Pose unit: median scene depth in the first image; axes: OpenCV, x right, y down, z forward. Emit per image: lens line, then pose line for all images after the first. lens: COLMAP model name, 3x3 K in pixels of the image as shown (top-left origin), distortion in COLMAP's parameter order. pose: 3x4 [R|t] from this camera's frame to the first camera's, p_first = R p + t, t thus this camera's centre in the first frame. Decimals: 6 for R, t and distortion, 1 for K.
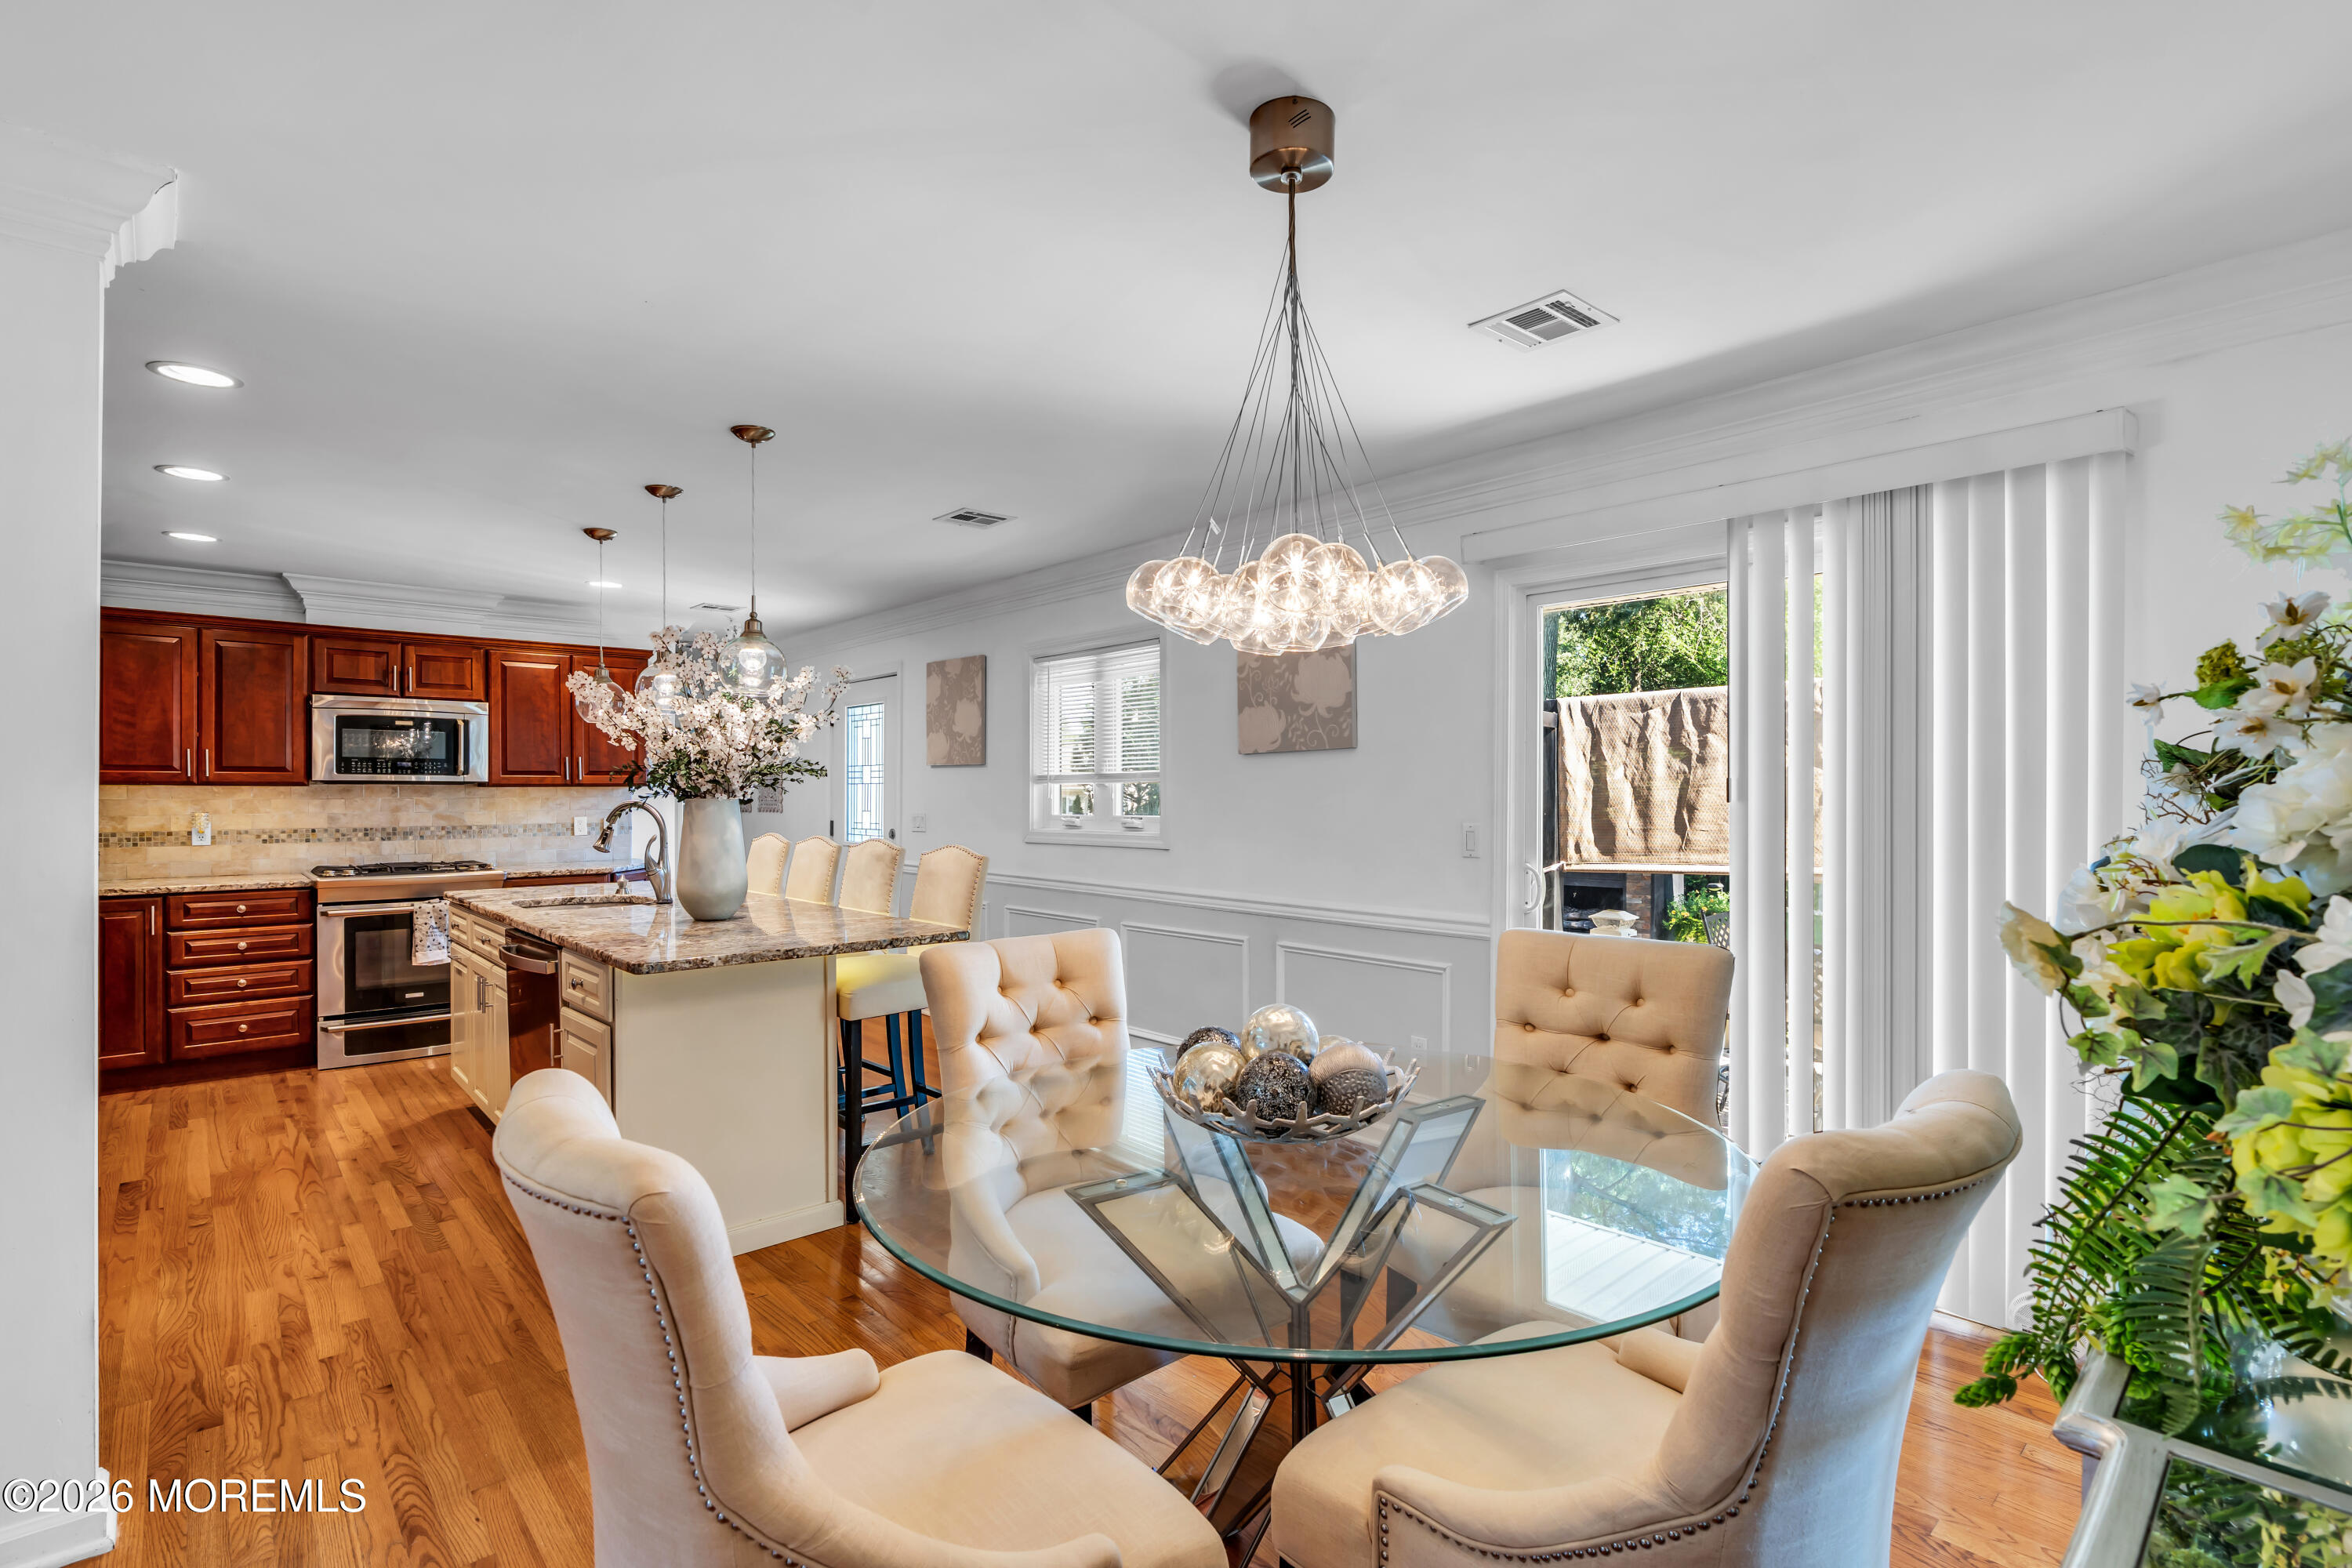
lens RADIAL K [[1102.4, 0, 1166.0], [0, 1102.4, 794.3], [0, 0, 1]] dist [-0.012349, 0.005122]
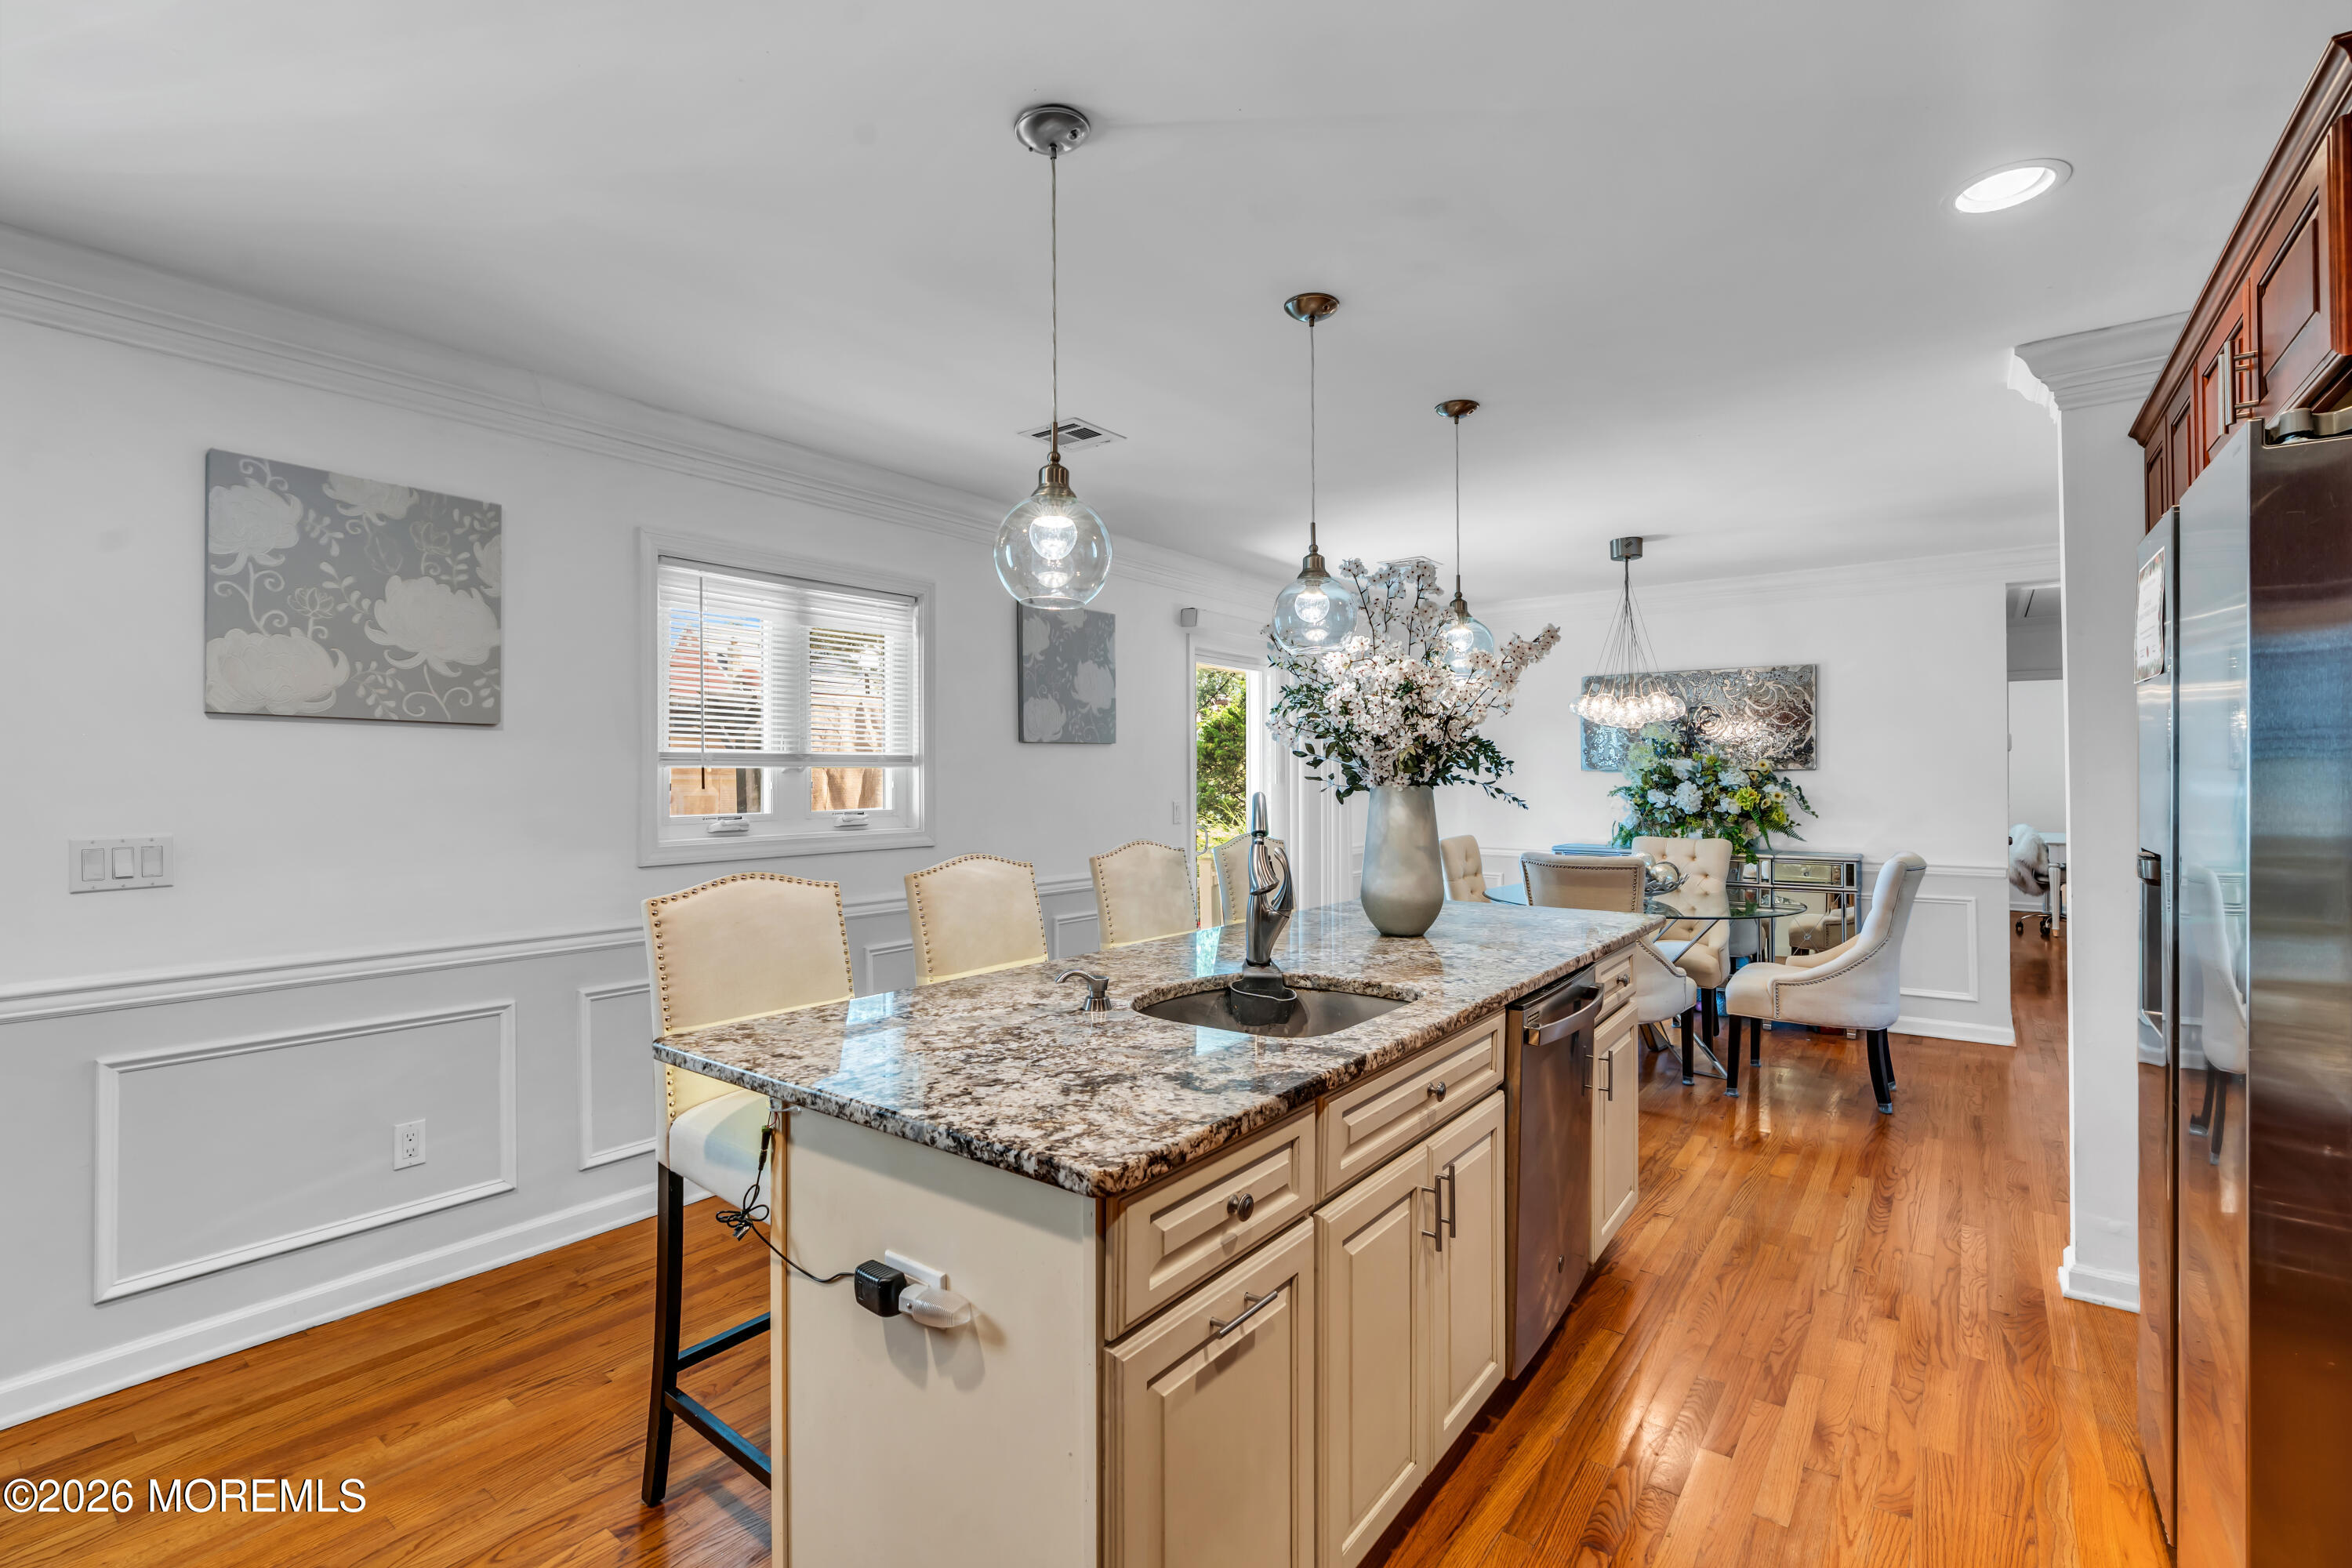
lens RADIAL K [[1053.3, 0, 1169.1], [0, 1053.3, 784.0], [0, 0, 1]] dist [-0.008453, 0.001642]
pose [[-0.187988, -0.001118, 0.982171, -0.763582], [0.008661, 0.999959, 0.002796, 0.000504], [-0.982133, 0.009032, -0.187971, 0.878778]]
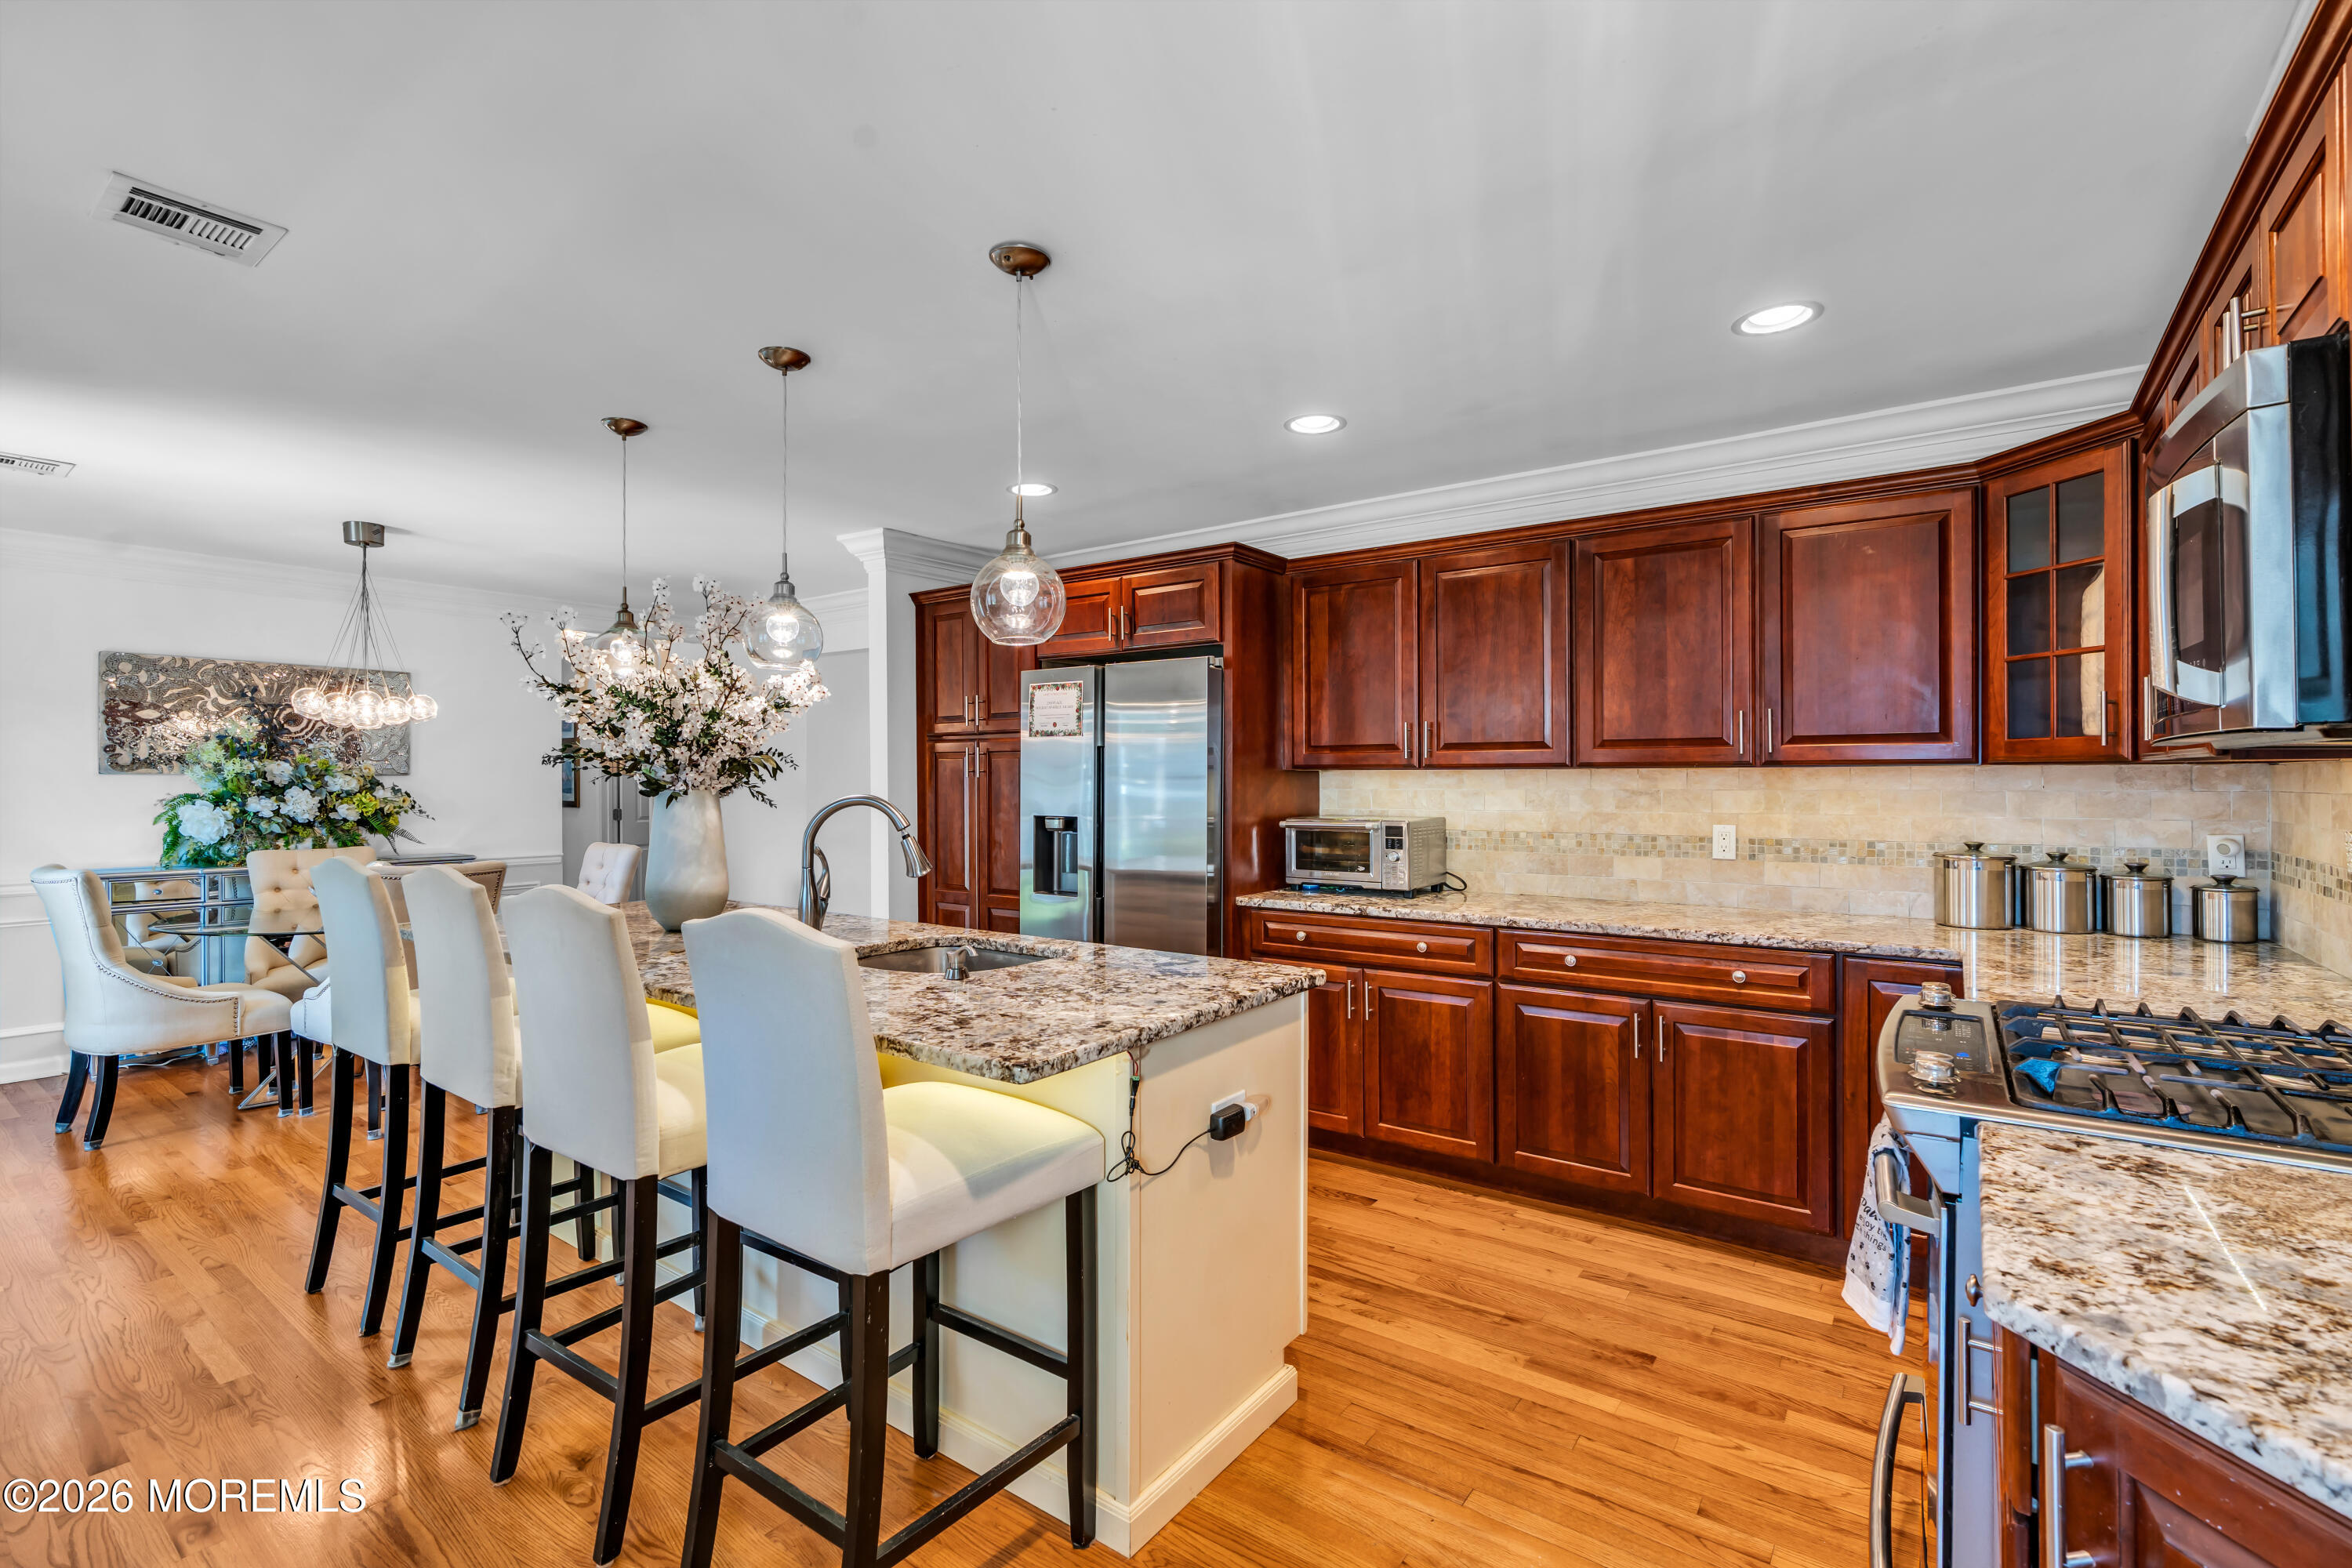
lens RADIAL K [[1053.3, 0, 1178.7], [0, 1053.3, 774.2], [0, 0, 1]] dist [-0.008453, 0.001642]
pose [[-0.976702, 0.000948, -0.214597, -0.413082], [0.001363, 0.999997, -0.001787, -0.002986], [0.214595, -0.002038, -0.976701, 1.257385]]
